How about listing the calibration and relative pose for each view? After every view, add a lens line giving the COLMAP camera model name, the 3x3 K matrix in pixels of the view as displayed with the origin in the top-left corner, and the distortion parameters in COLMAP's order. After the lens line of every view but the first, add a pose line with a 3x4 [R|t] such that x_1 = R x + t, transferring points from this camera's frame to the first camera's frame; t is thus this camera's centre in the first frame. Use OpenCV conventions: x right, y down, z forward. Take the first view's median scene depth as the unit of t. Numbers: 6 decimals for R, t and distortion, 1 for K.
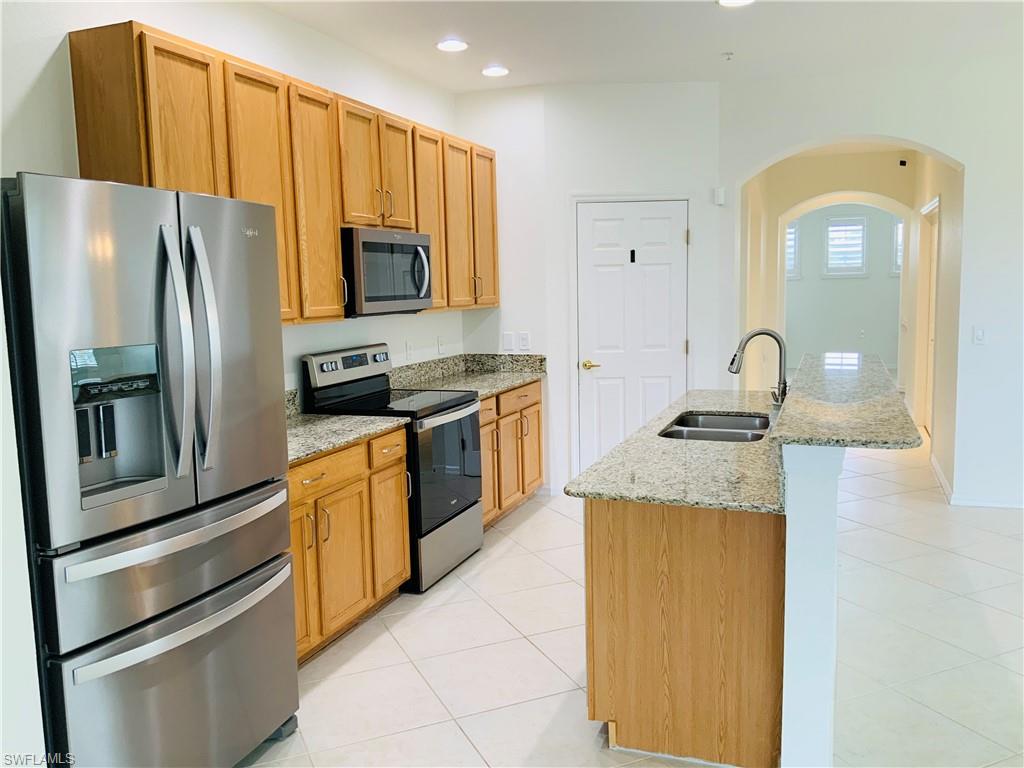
lens RADIAL K [[840.1, 0, 514.8], [0, 840.1, 381.9], [0, 0, 1]] dist [0.090734, -0.188578]
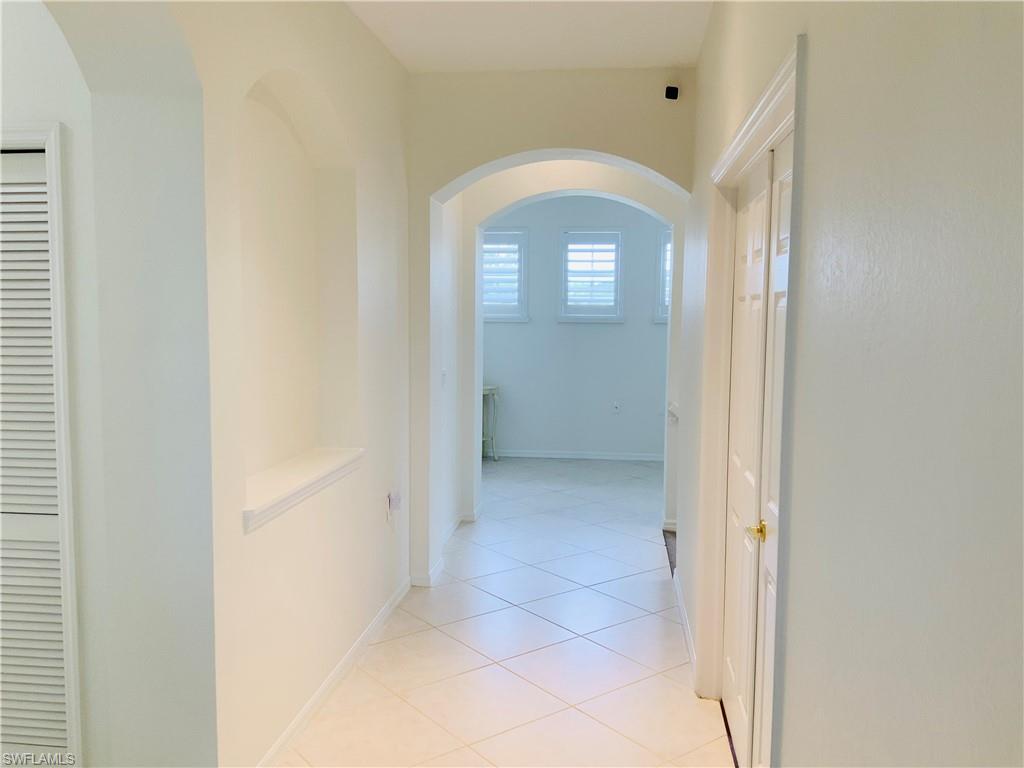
lens RADIAL K [[840.1, 0, 514.8], [0, 840.1, 381.9], [0, 0, 1]] dist [0.090734, -0.188578]
pose [[0.970566, 0.014355, 0.240407, 0.299832], [-0.006480, 0.999417, -0.033515, -0.091773], [-0.240748, 0.030971, 0.970094, 0.652797]]
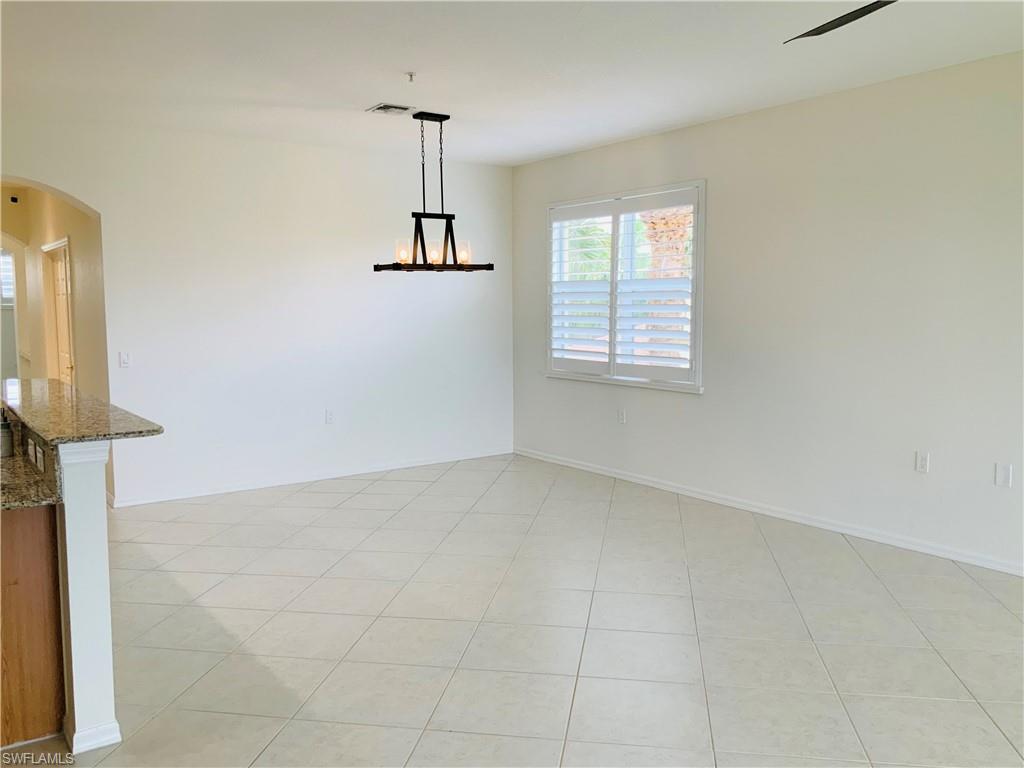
lens RADIAL K [[840.1, 0, 514.8], [0, 840.1, 381.9], [0, 0, 1]] dist [0.090734, -0.188578]
pose [[0.550749, -0.055732, 0.832808, -0.085626], [0.089595, 0.995951, 0.007399, 0.008830], [-0.829848, 0.070540, 0.553512, -0.057018]]
